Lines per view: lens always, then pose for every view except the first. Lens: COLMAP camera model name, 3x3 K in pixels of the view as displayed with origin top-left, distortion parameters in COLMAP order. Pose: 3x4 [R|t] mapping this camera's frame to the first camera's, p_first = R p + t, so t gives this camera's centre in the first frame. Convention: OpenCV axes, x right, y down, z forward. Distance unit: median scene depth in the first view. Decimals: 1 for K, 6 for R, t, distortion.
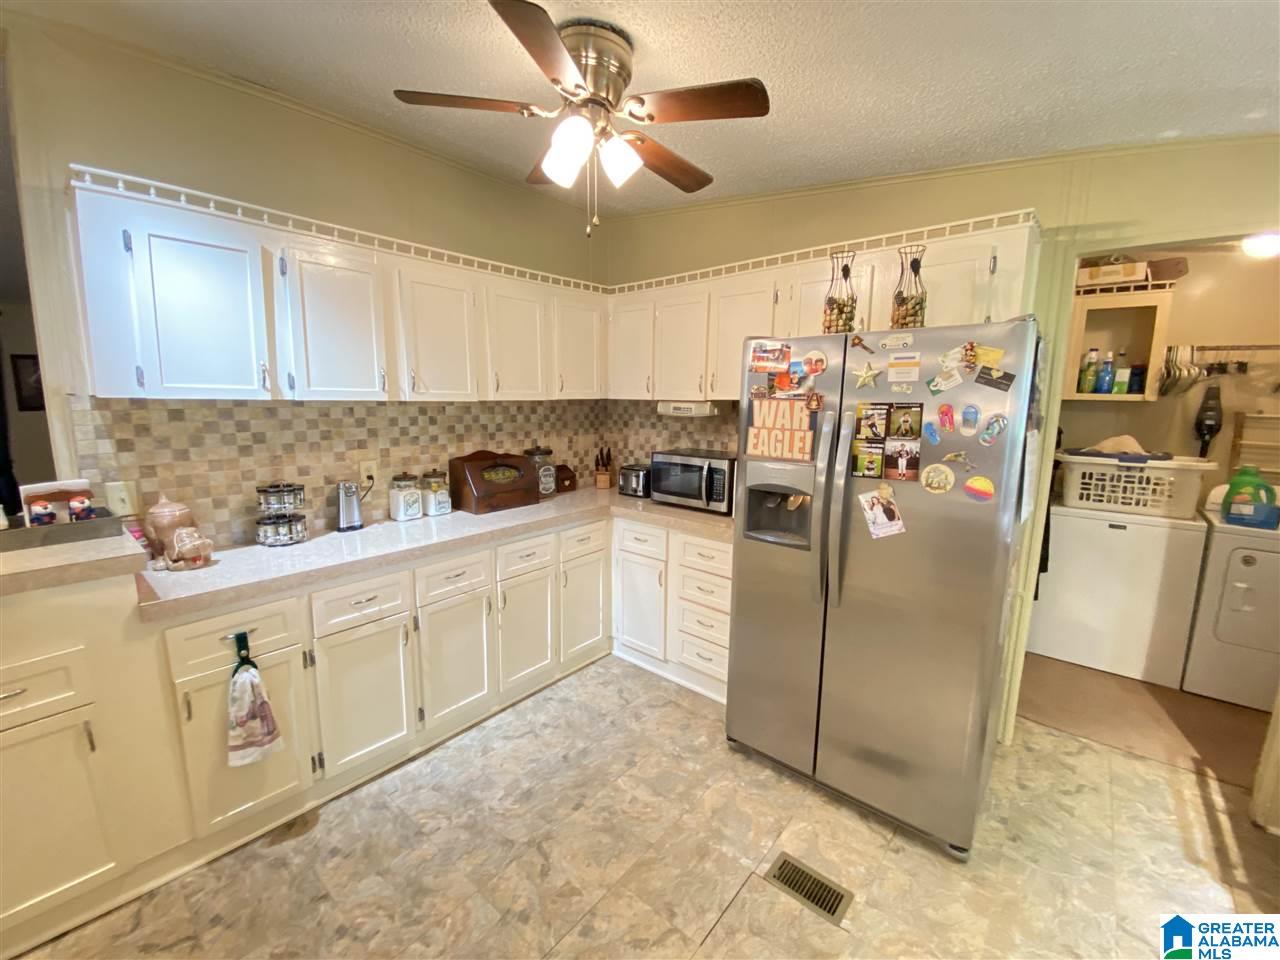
lens RADIAL K [[515.7, 0, 637.8], [0, 515.7, 476.5], [0, 0, 1]] dist [0.023556, -0.023303]
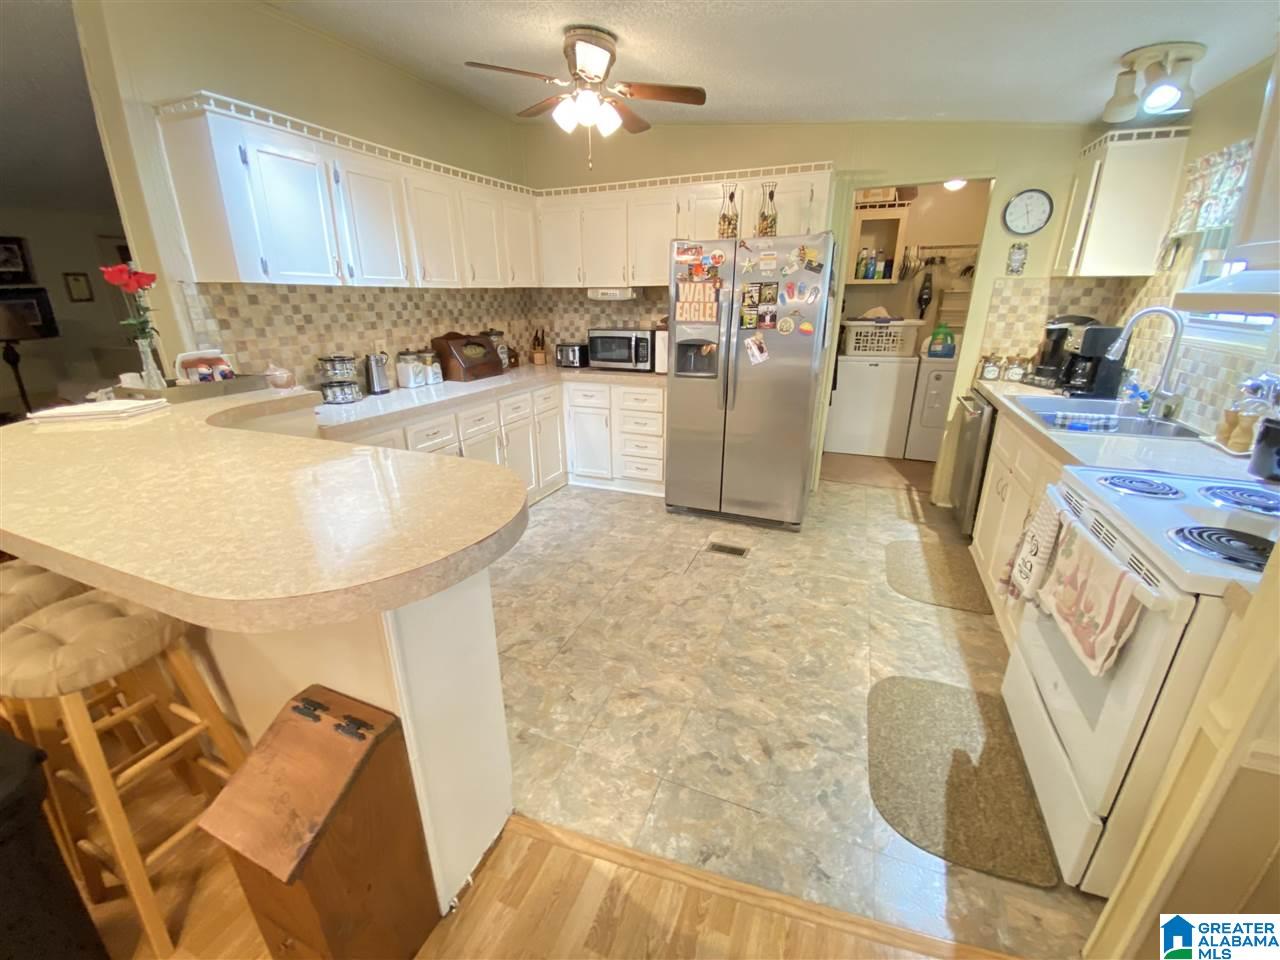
lens RADIAL K [[515.7, 0, 637.8], [0, 515.7, 476.5], [0, 0, 1]] dist [0.023556, -0.023303]
pose [[0.951283, -0.116400, 0.285502, -0.404479], [0.062134, 0.979374, 0.192263, 0.114782], [-0.301993, -0.165157, 0.938895, -0.518234]]
